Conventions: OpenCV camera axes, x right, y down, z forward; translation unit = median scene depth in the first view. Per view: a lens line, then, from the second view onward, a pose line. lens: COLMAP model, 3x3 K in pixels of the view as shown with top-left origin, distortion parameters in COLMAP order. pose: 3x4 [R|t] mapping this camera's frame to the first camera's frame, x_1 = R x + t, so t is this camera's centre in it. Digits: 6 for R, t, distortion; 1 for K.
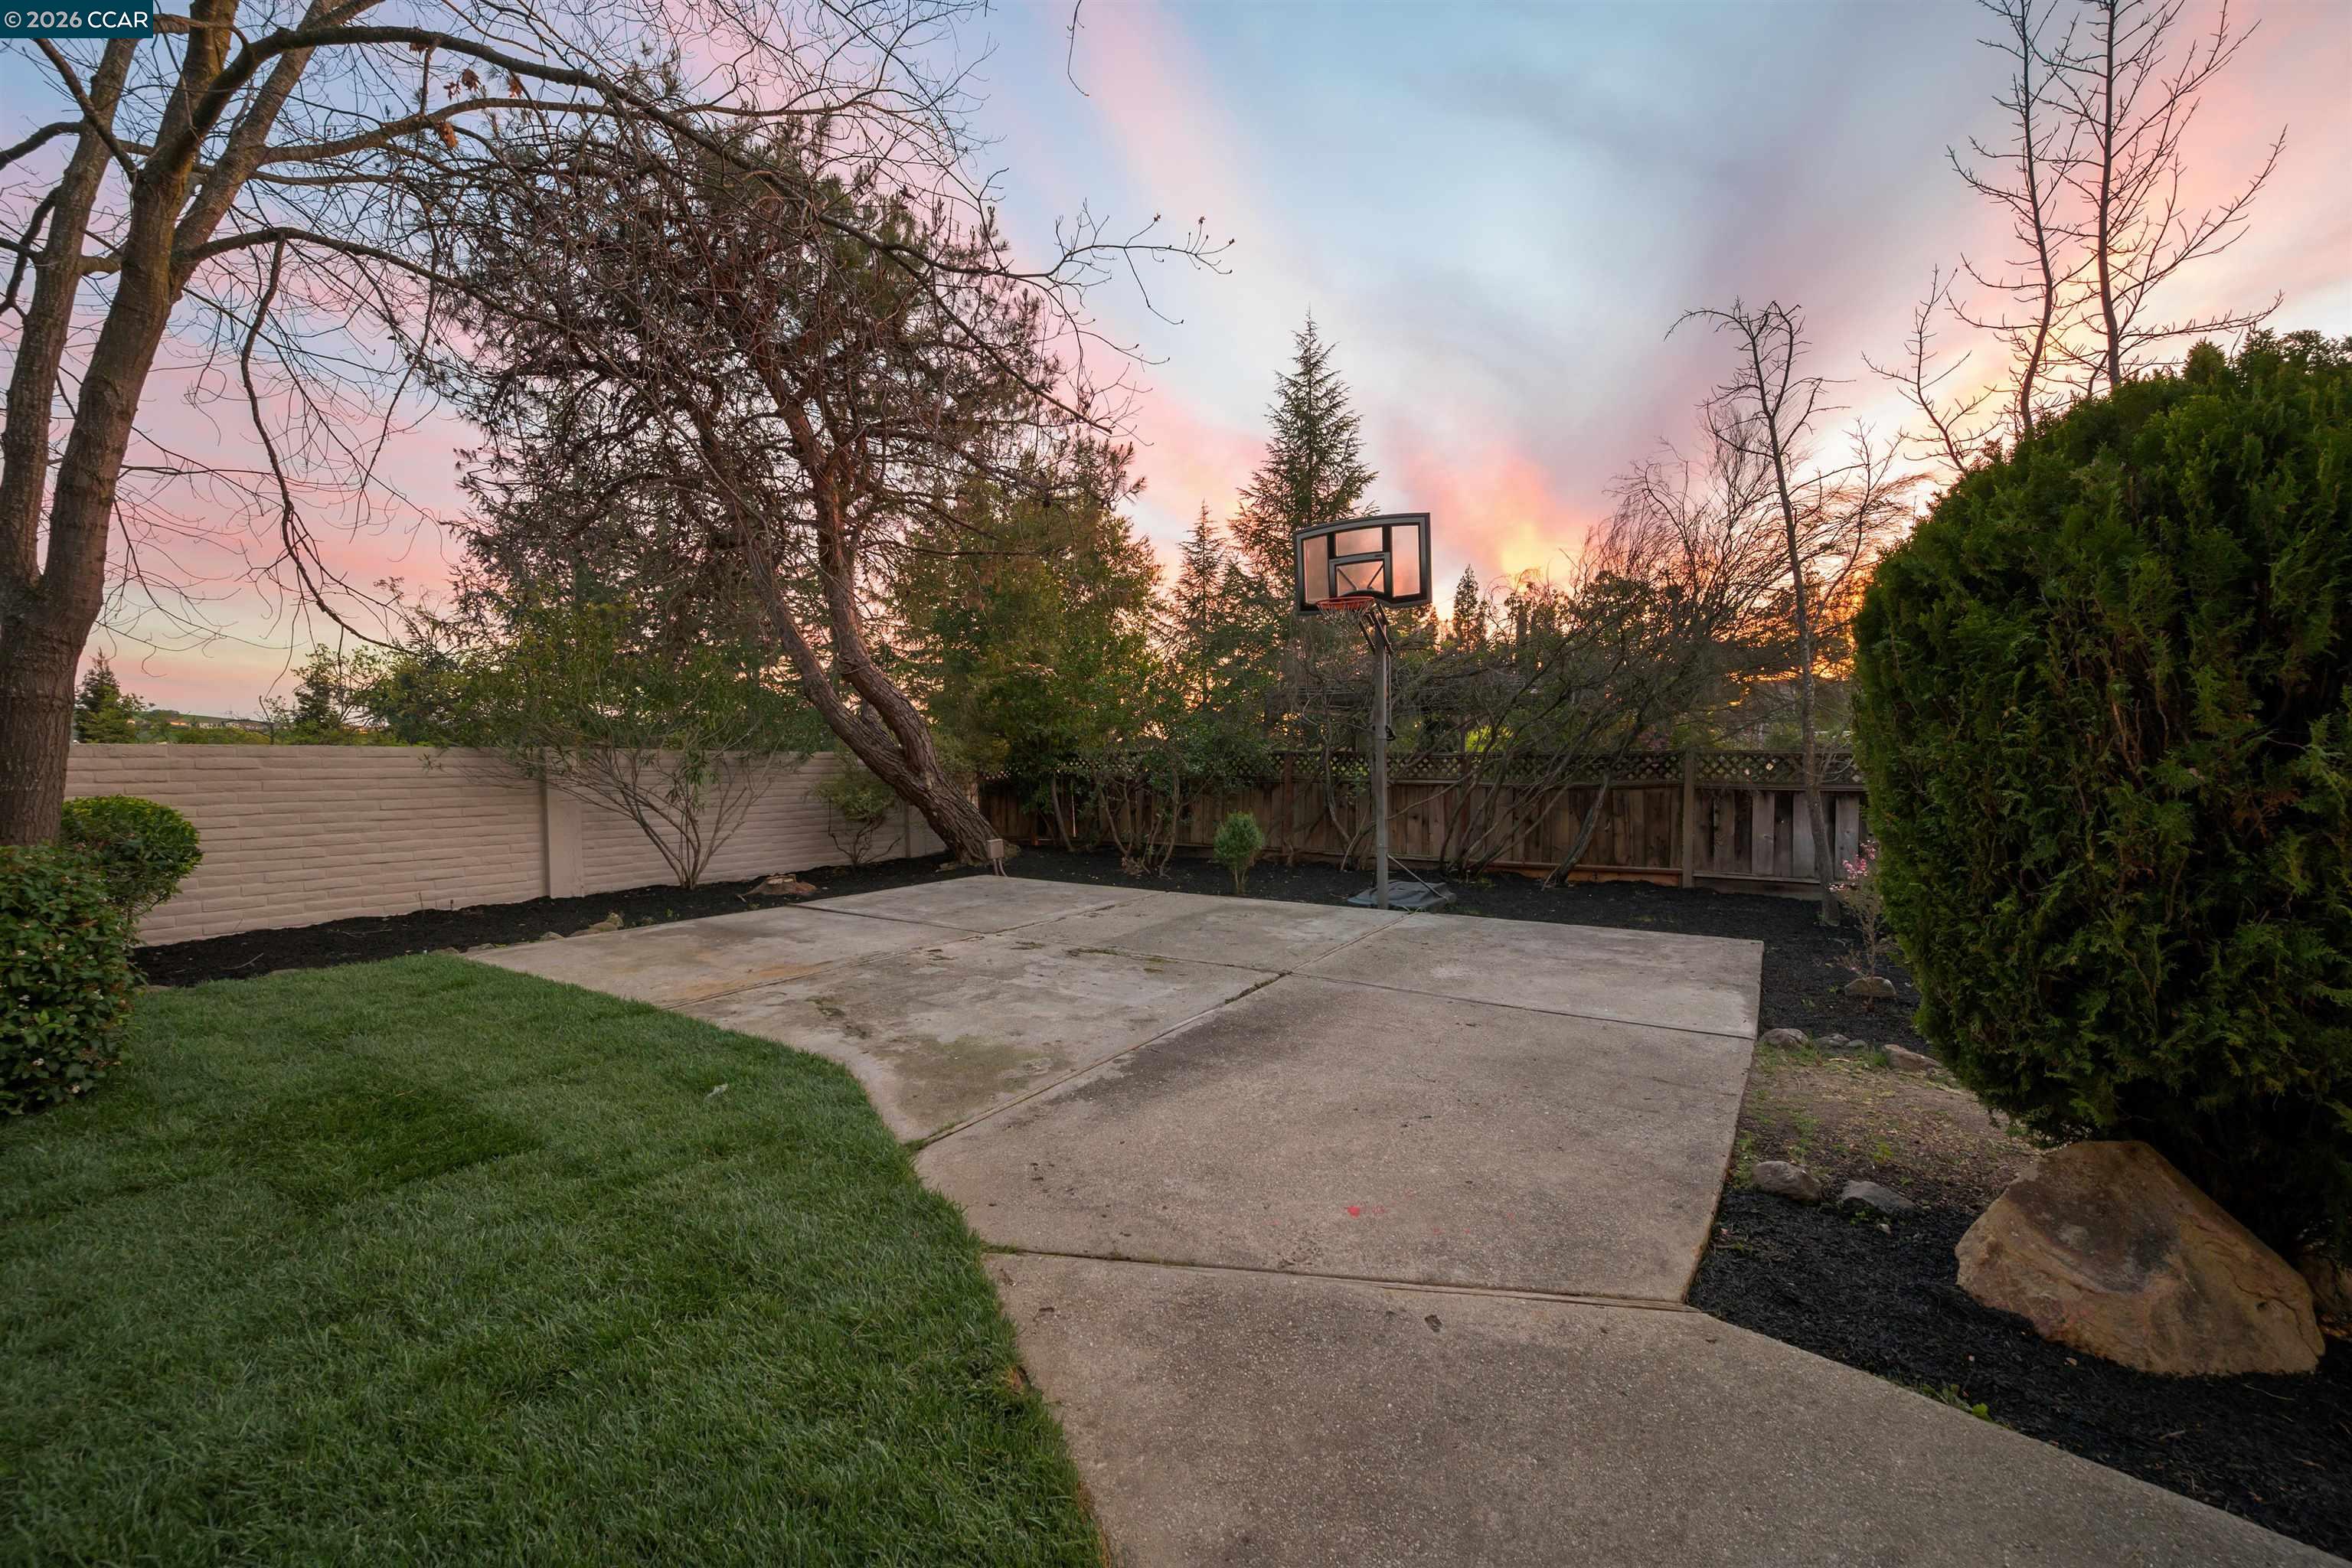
lens RADIAL K [[934.0, 0, 1190.0], [0, 934.0, 771.0], [0, 0, 1]] dist [-0.000423, 0.000090]
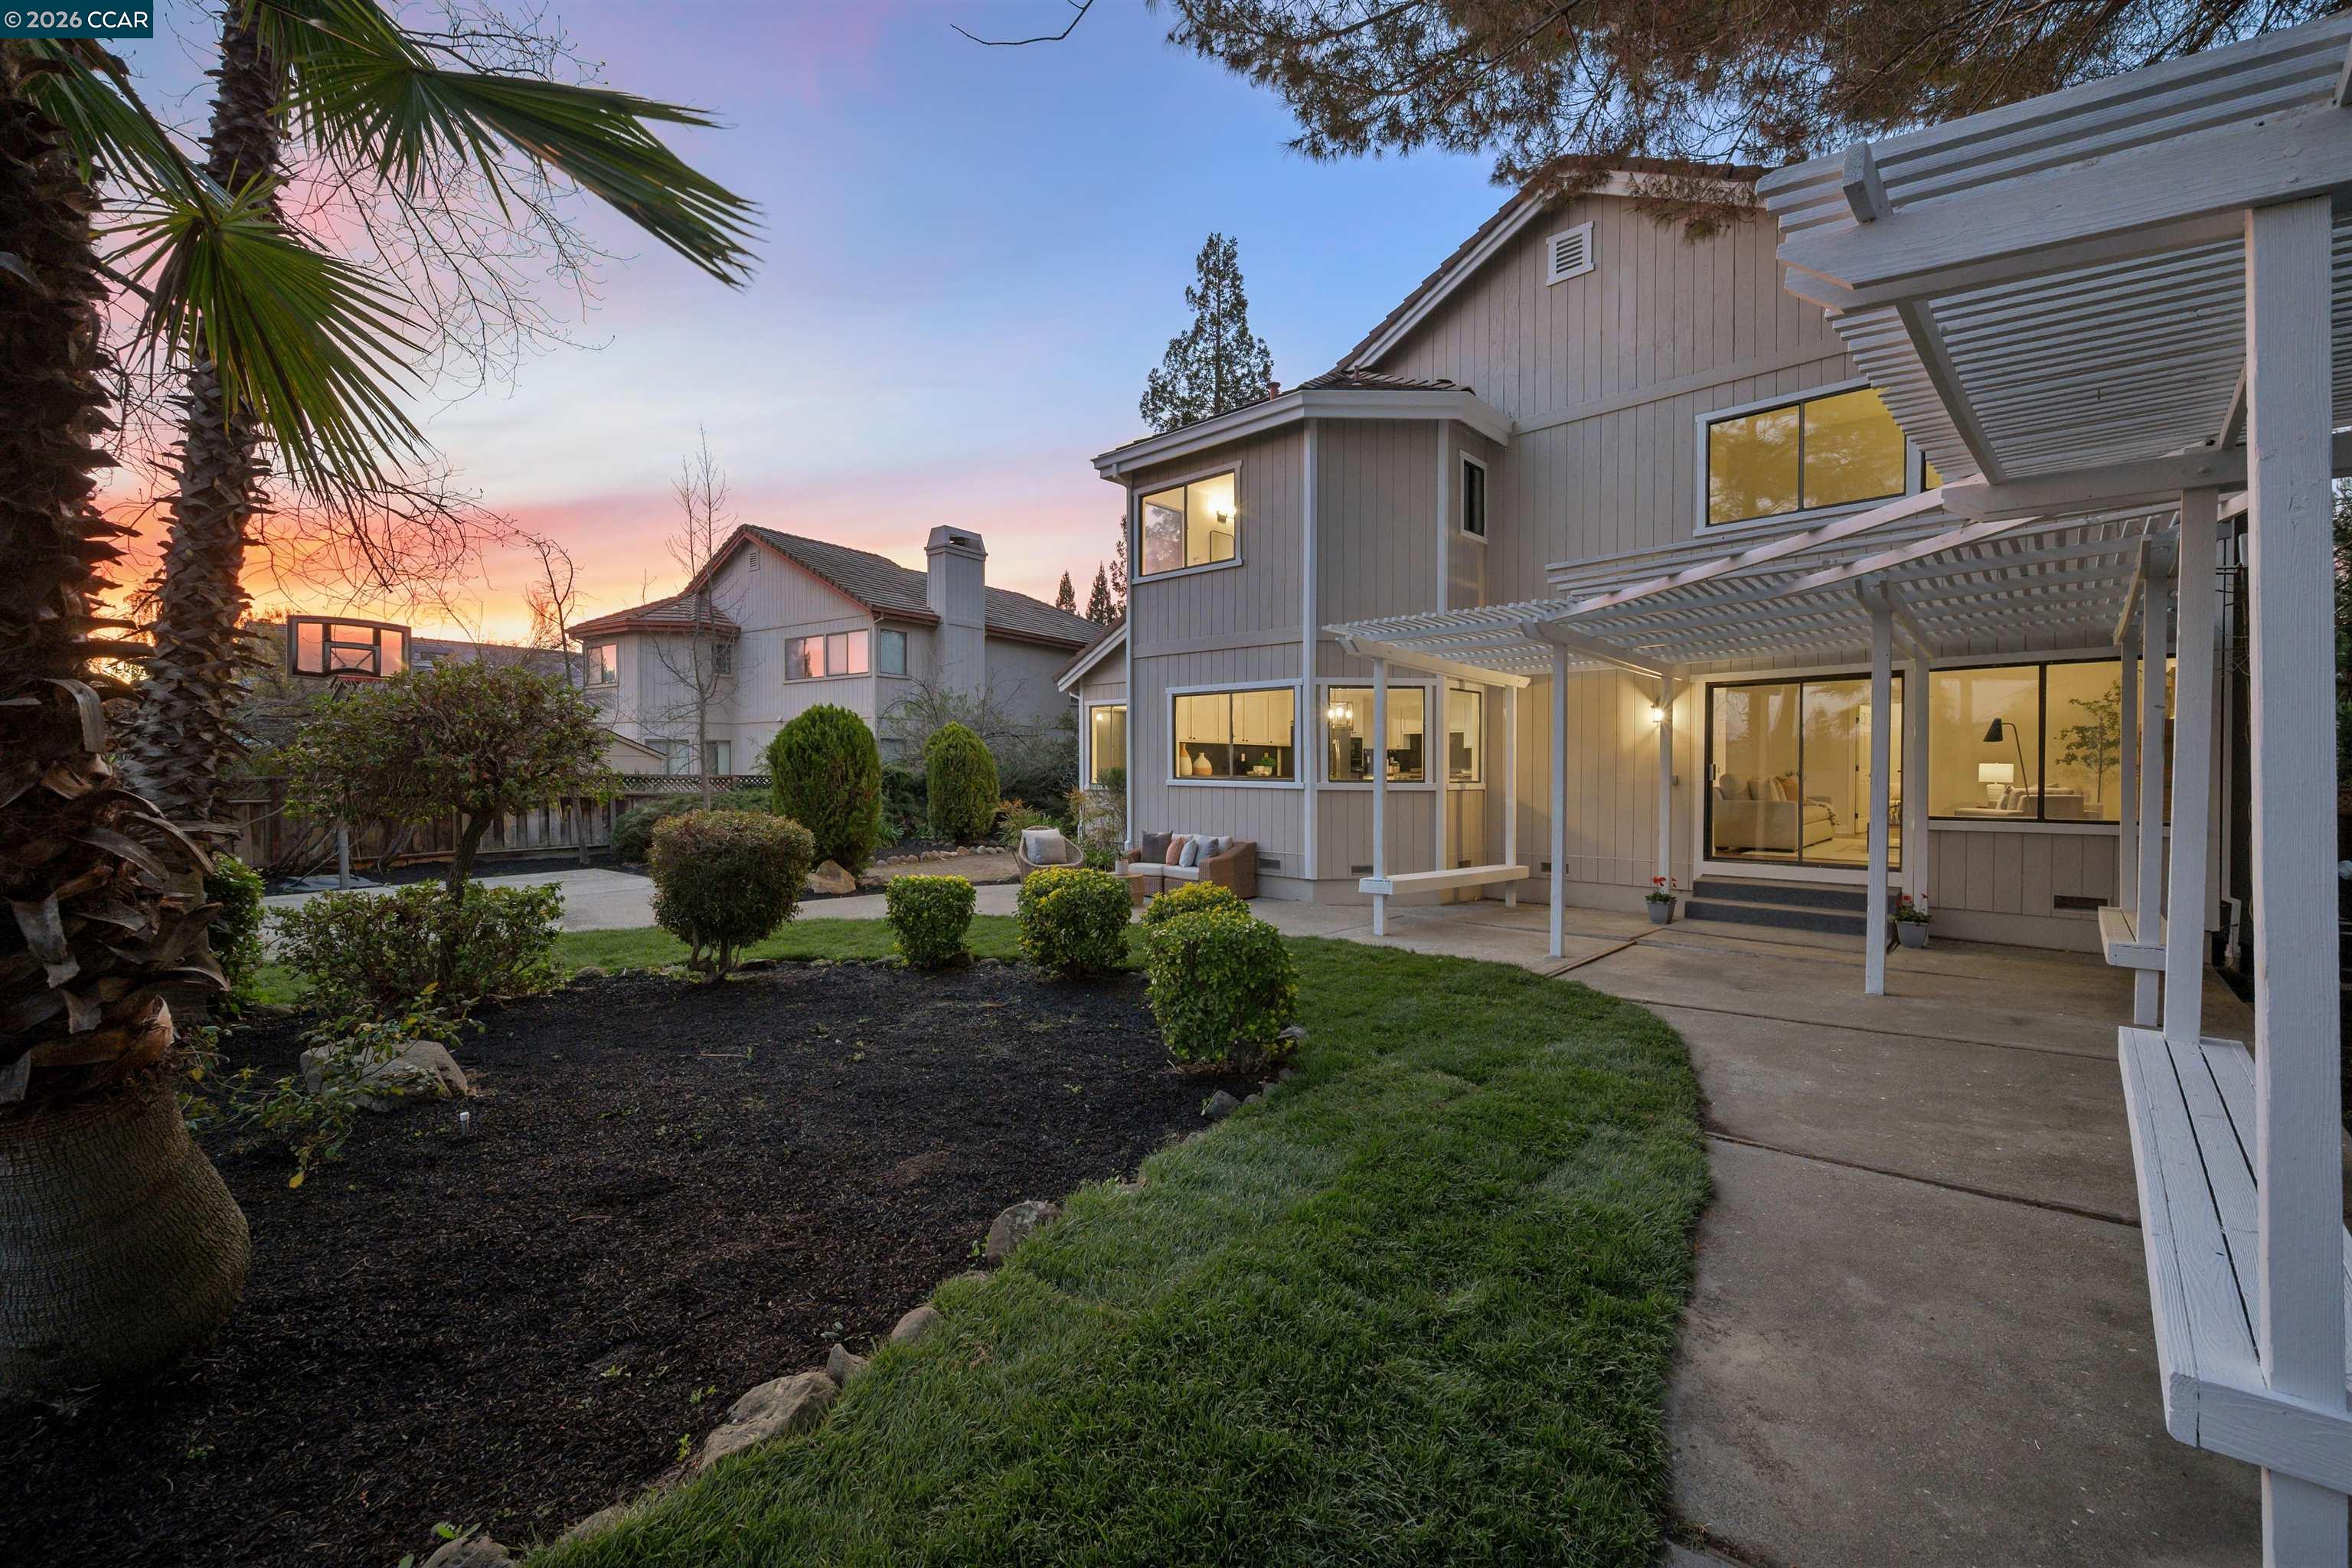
lens RADIAL K [[951.7, 0, 1176.0], [0, 951.7, 784.0], [0, 0, 1]] dist [0.000226, 0.000008]
pose [[0.061574, -0.015371, 0.997984, -1.050572], [0.013036, 0.999809, 0.014594, -0.016772], [-0.998017, 0.012112, 0.061763, -0.311177]]
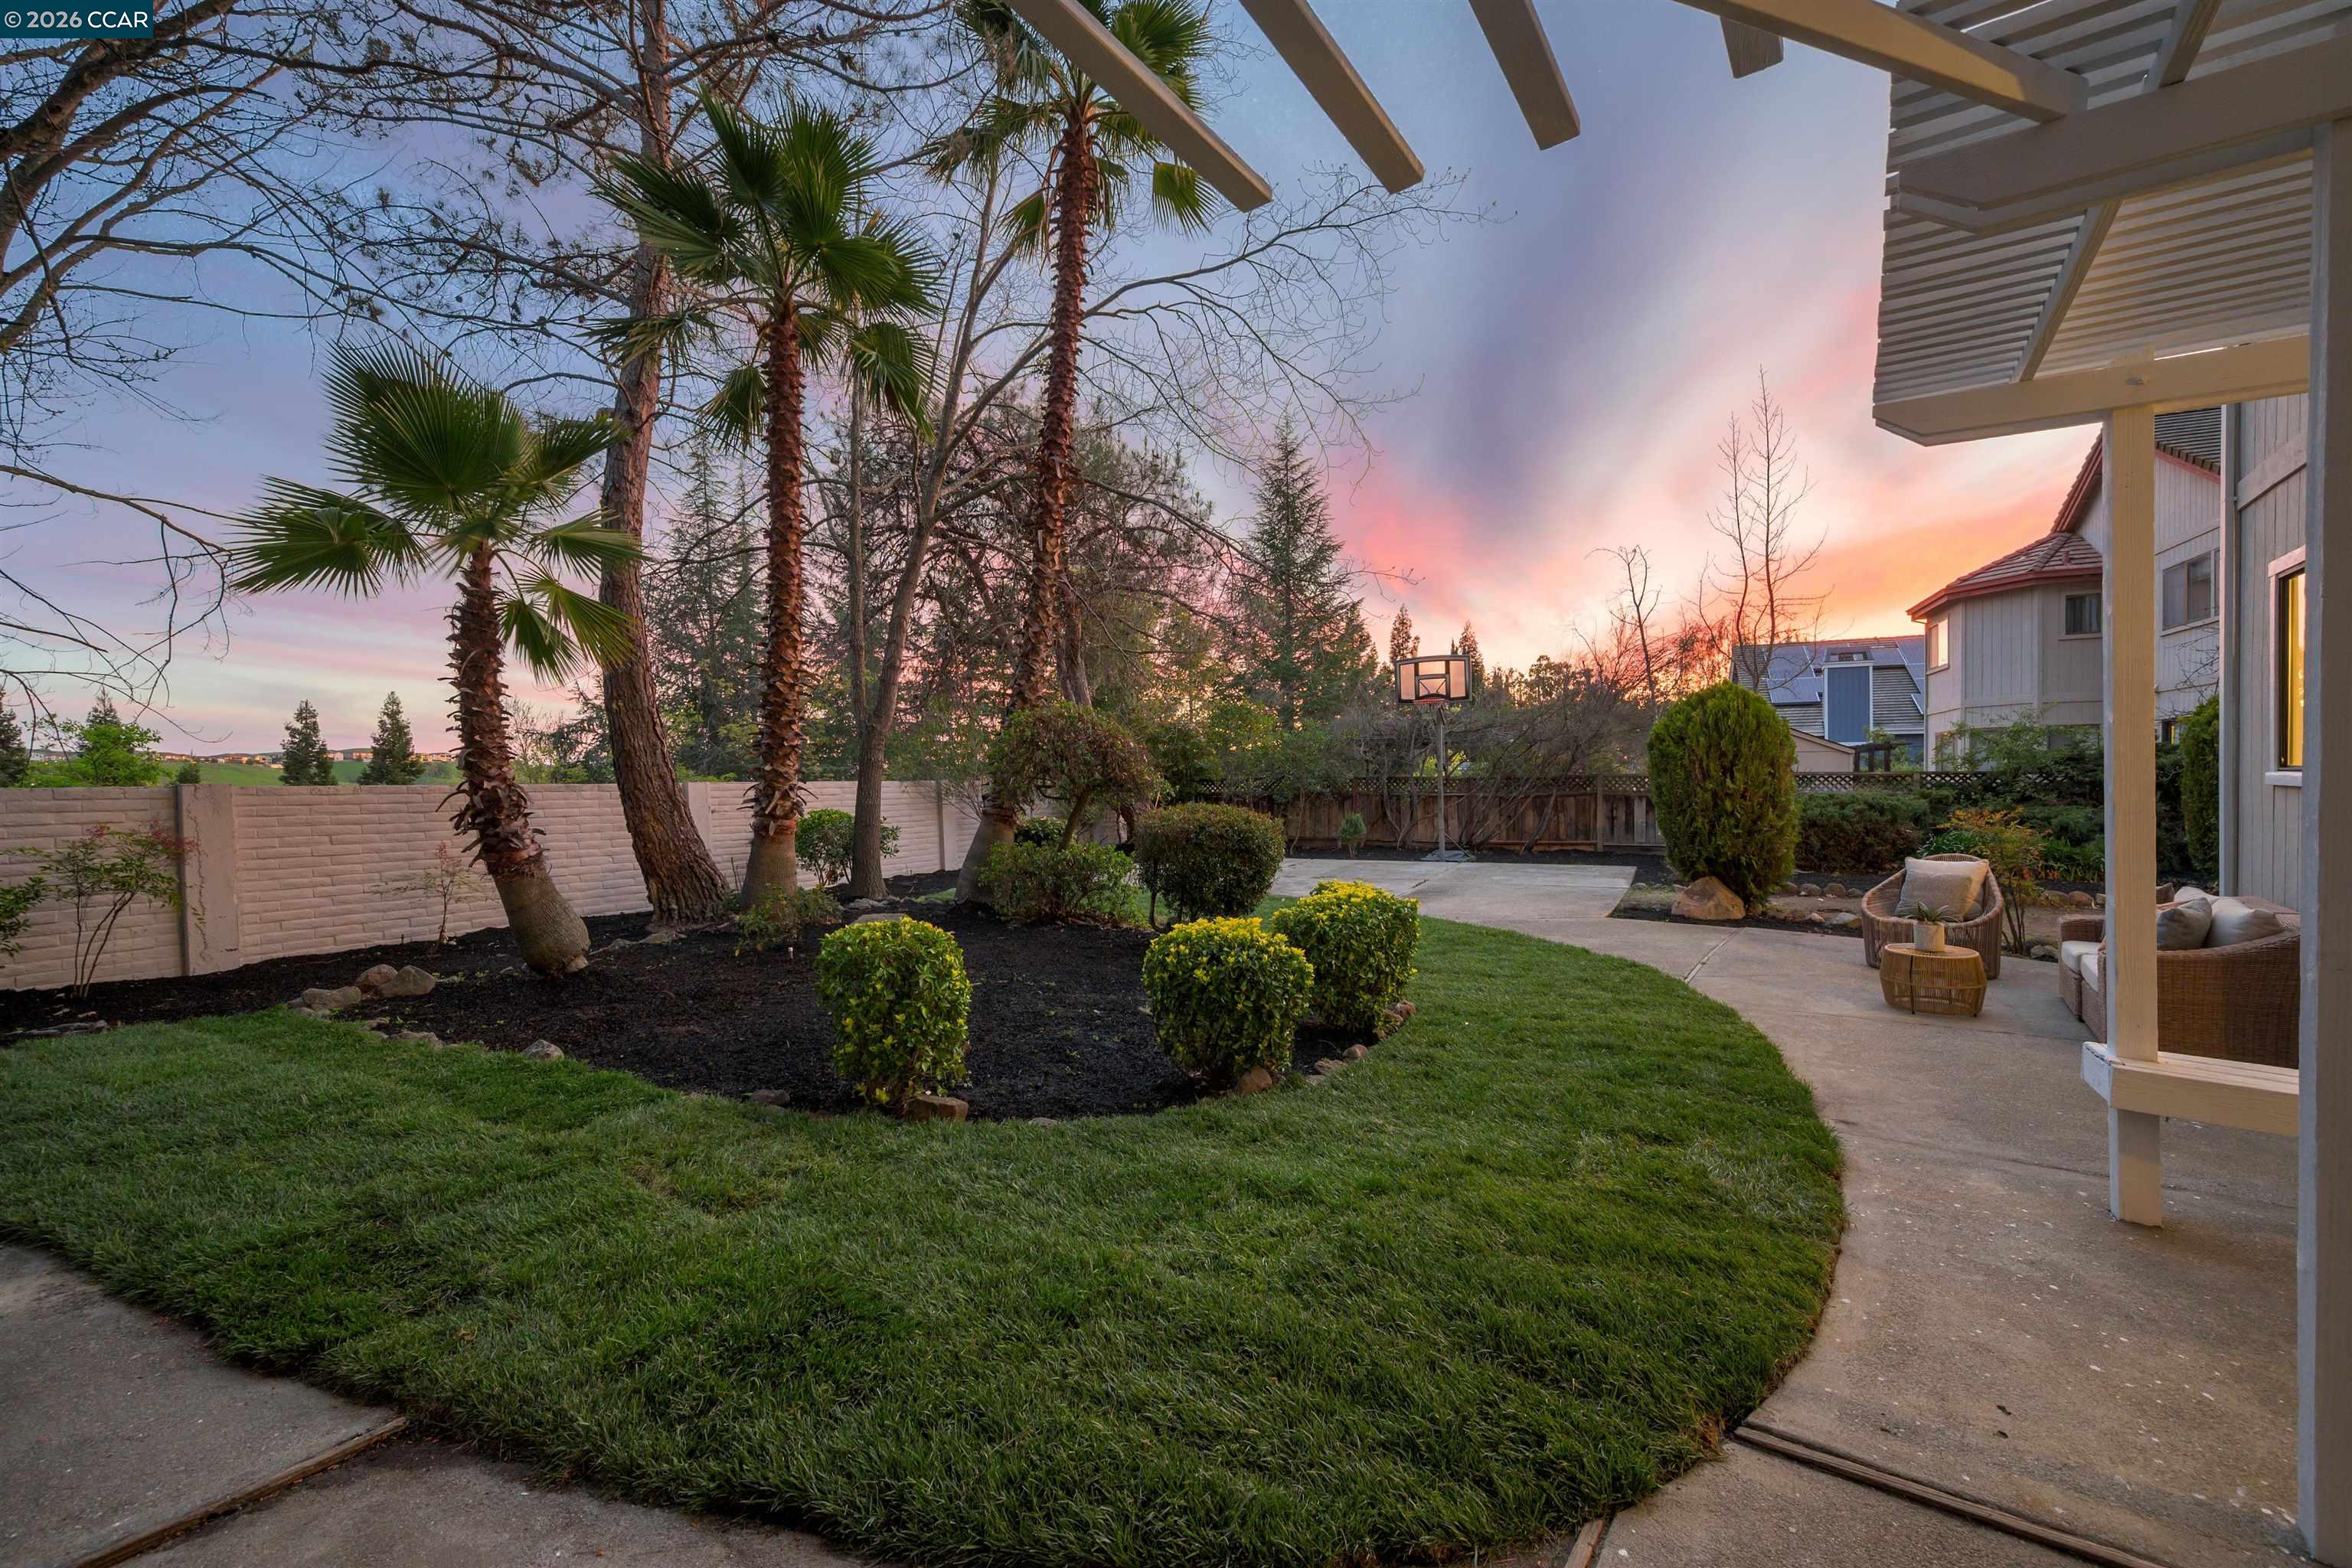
lens RADIAL K [[951.7, 0, 1176.0], [0, 951.7, 784.0], [0, 0, 1]] dist [0.000226, 0.000008]
pose [[0.996960, -0.012609, 0.076882, -0.426426], [0.013223, 0.999885, -0.007486, -0.001063], [-0.076779, 0.008480, 0.997012, -0.775277]]
